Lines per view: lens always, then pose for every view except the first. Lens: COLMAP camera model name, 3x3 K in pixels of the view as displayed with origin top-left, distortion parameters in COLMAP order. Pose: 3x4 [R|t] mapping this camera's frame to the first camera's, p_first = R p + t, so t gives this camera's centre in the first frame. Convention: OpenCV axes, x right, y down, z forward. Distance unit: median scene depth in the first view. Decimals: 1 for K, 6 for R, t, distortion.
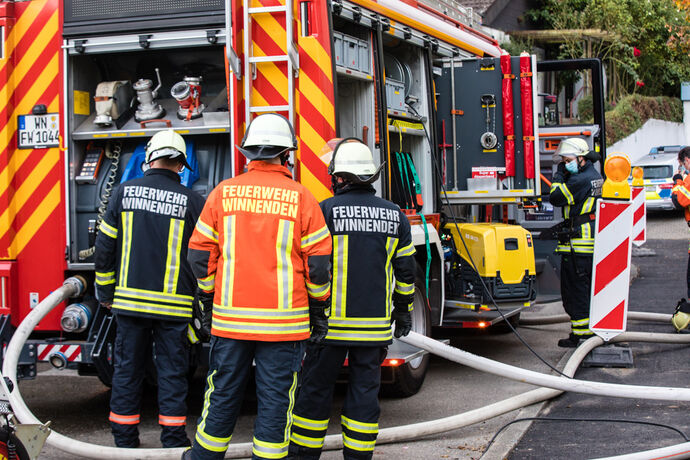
lens RADIAL K [[1260.7, 0, 344.9], [0, 1260.7, 231.0], [0, 0, 1]] dist [-0.189399, 0.000000]
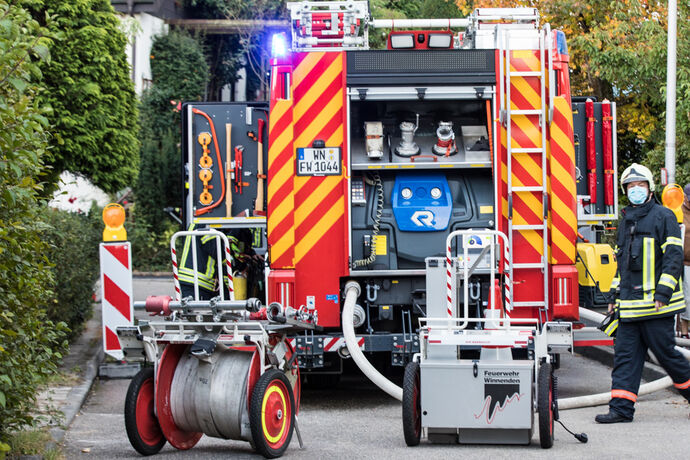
lens RADIAL K [[1797.2, 0, 345.0], [0, 1797.2, 228.5], [0, 0, 1]] dist [-0.026513, 0.000000]
pose [[0.943727, 0.005874, 0.330672, -0.800055], [0.003410, 0.999616, -0.027489, 0.032477], [-0.330707, 0.027070, 0.943345, -0.651782]]
